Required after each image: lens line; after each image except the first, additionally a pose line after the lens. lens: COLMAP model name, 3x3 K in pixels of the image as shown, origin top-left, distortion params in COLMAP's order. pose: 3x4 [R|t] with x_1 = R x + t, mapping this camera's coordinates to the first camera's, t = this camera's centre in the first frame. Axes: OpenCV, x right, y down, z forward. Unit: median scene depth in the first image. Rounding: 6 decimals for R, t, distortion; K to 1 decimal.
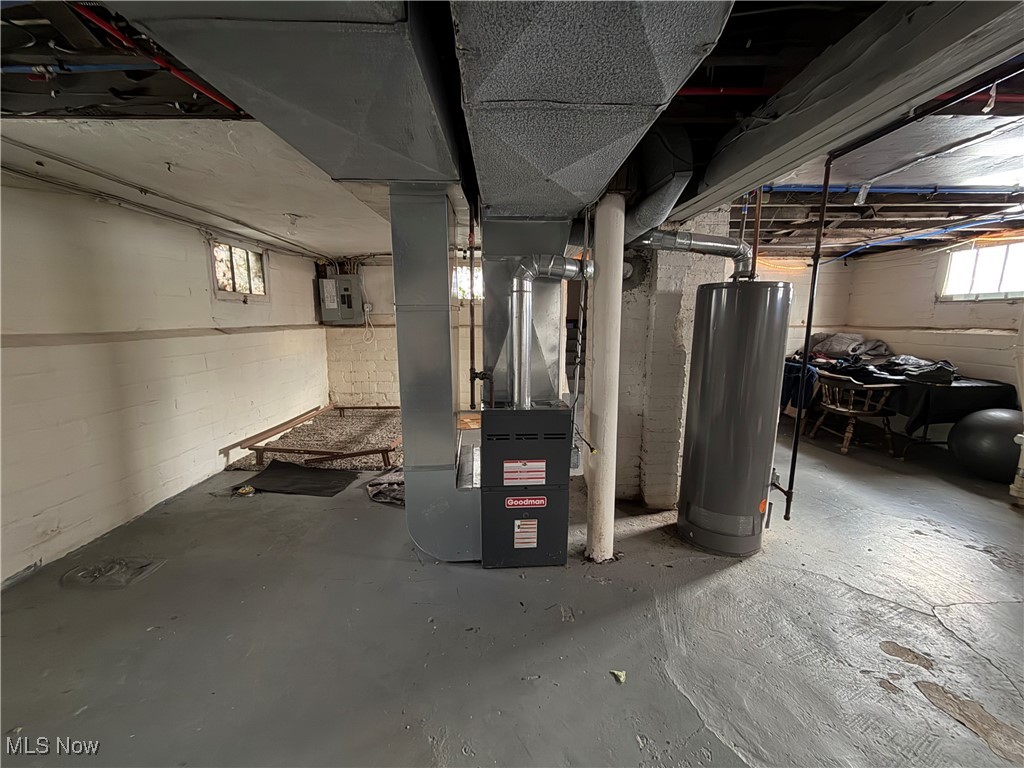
lens RADIAL K [[406.9, 0, 512.0], [0, 406.9, 384.0], [0, 0, 1]] dist [0.000834, -0.000481]
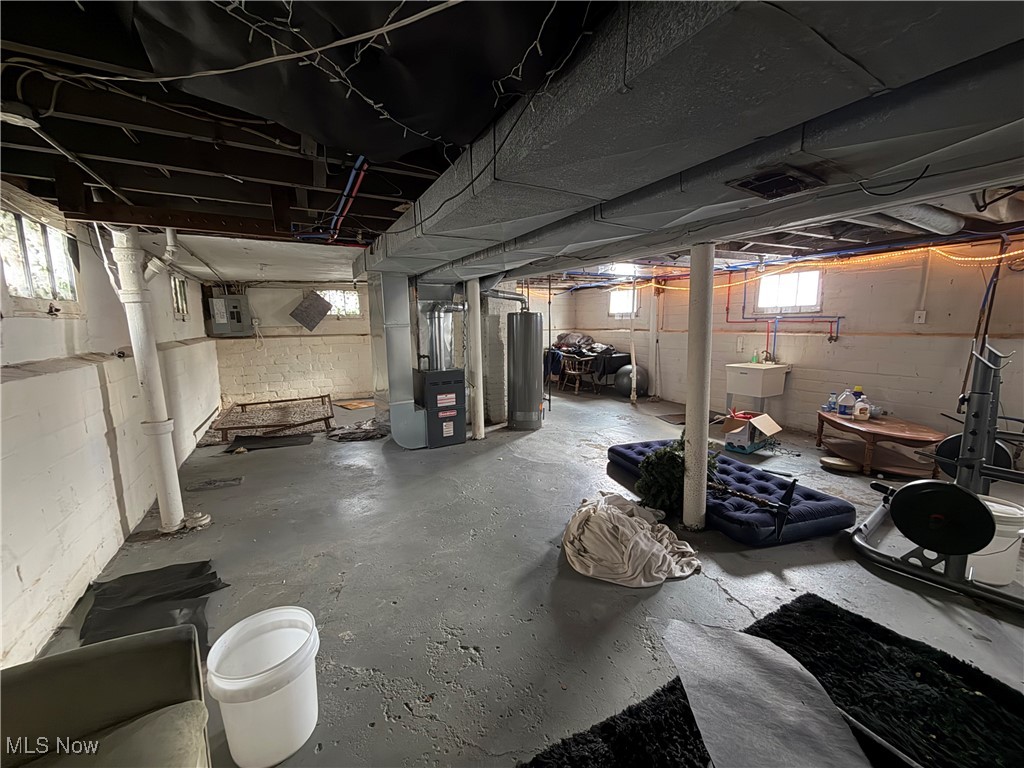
lens RADIAL K [[406.9, 0, 512.0], [0, 406.9, 384.0], [0, 0, 1]] dist [0.000834, -0.000481]
pose [[0.882044, -0.083343, 0.463736, -0.366608], [0.090270, 0.995891, 0.007285, 0.082094], [-0.462438, 0.035435, 0.885943, -0.607874]]
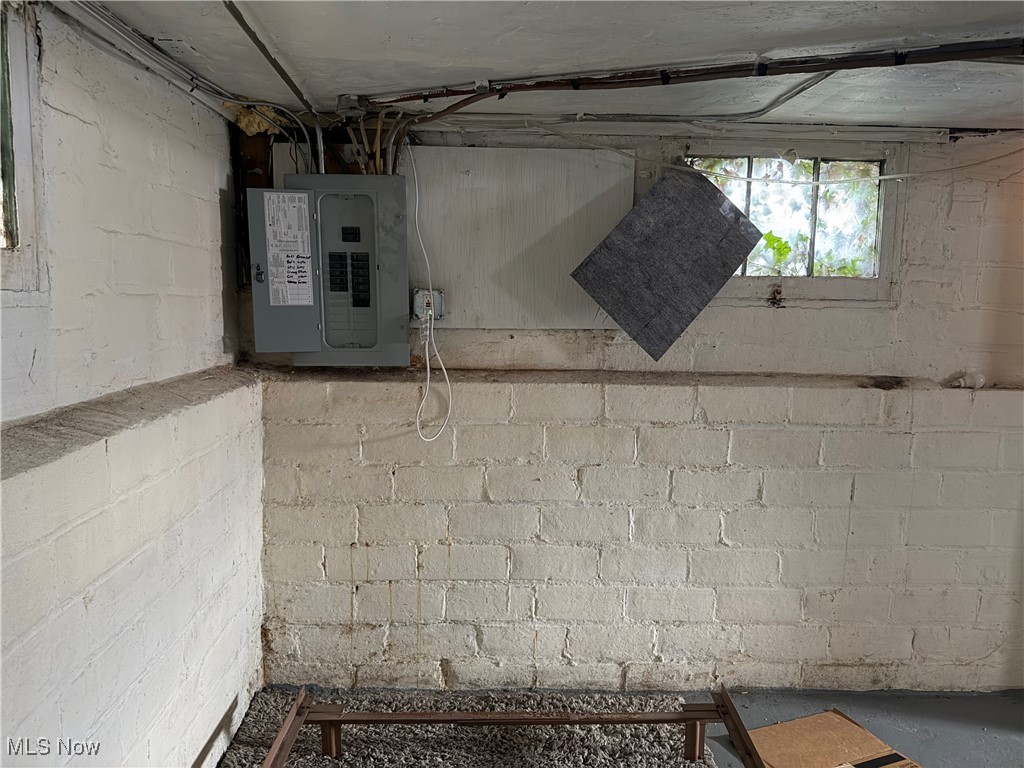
lens RADIAL K [[724.3, 0, 512.0], [0, 724.3, 384.0], [0, 0, 1]] dist [0.045294, -0.000421]
pose [[0.999357, 0.014525, 0.032789, -0.446346], [-0.013443, 0.999365, -0.032996, -0.172590], [-0.033247, 0.032534, 0.998918, 0.754541]]
